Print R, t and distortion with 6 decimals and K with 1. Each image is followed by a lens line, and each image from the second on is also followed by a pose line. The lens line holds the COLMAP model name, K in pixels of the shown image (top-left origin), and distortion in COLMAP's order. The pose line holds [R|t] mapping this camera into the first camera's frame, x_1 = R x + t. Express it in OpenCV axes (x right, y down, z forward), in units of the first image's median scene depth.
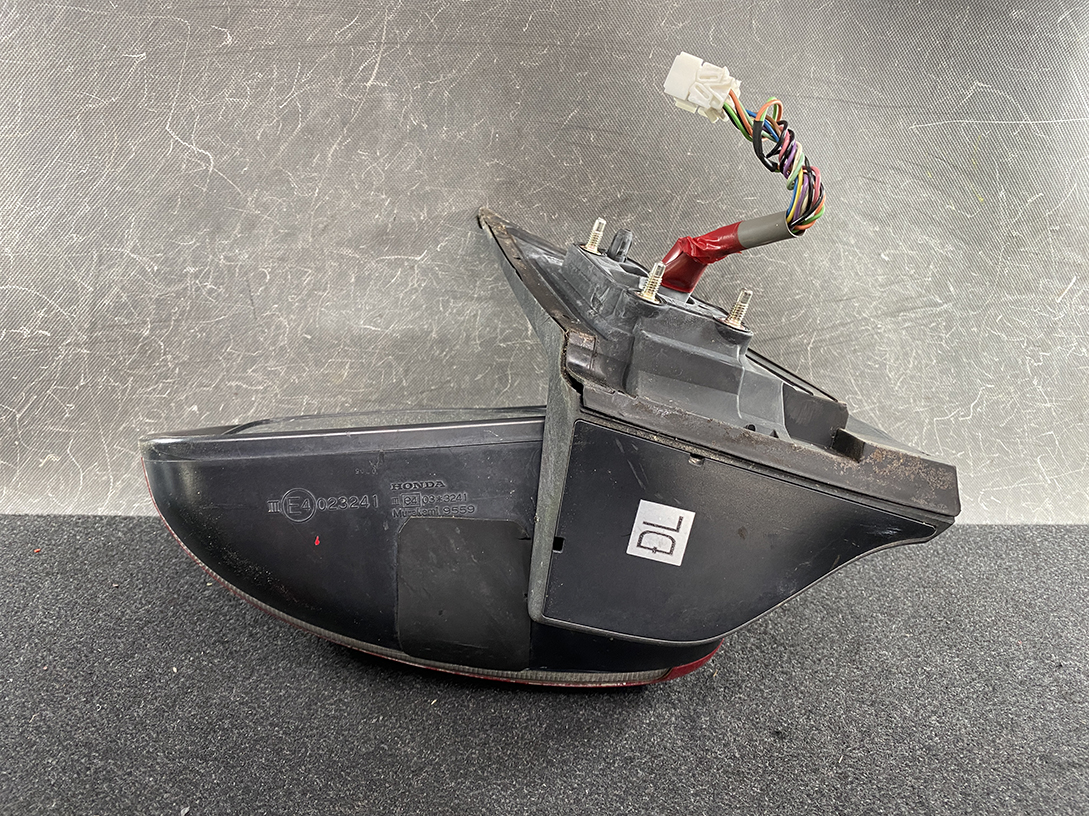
lens RADIAL K [[827.2, 0, 532.2], [0, 827.2, 393.8], [0, 0, 1]] dist [-0.013137, 0.015051]
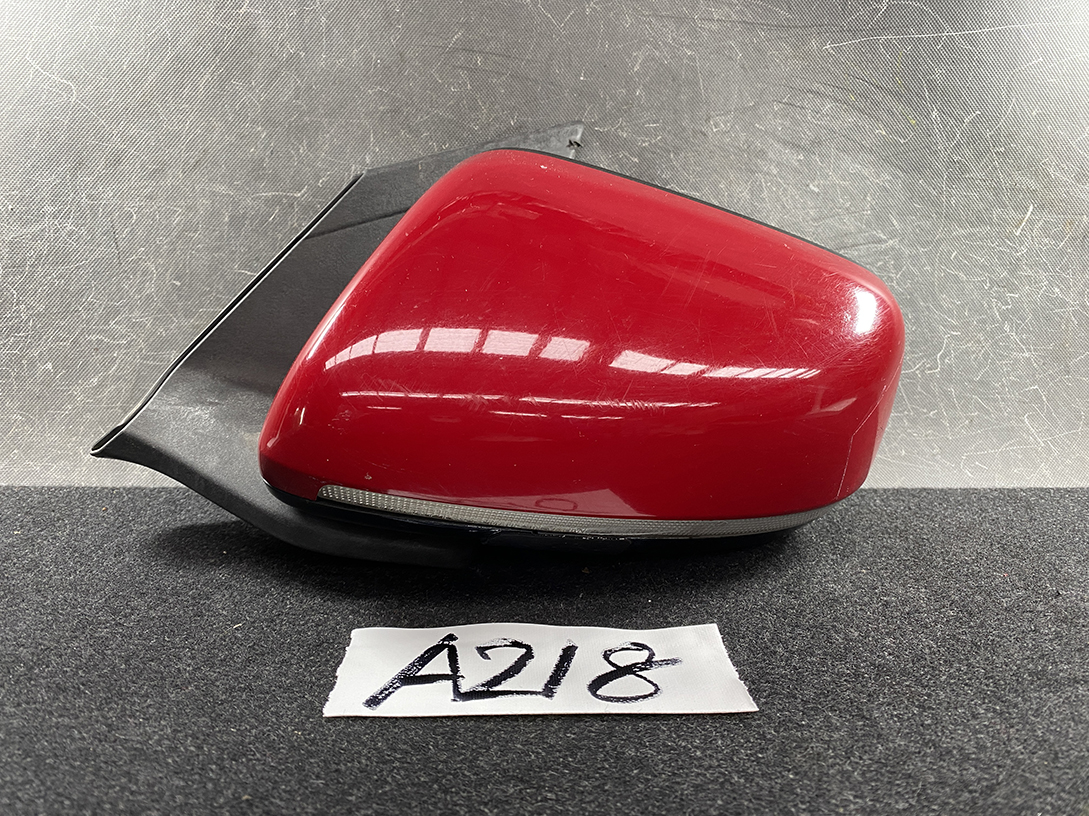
lens RADIAL K [[827.2, 0, 541.7], [0, 827.2, 391.4], [0, 0, 1]] dist [-0.013137, 0.015051]
pose [[0.999033, -0.034687, -0.027013, 0.157629], [0.028545, 0.979066, -0.201533, 0.254906], [0.033438, 0.200567, 0.979109, 0.155892]]
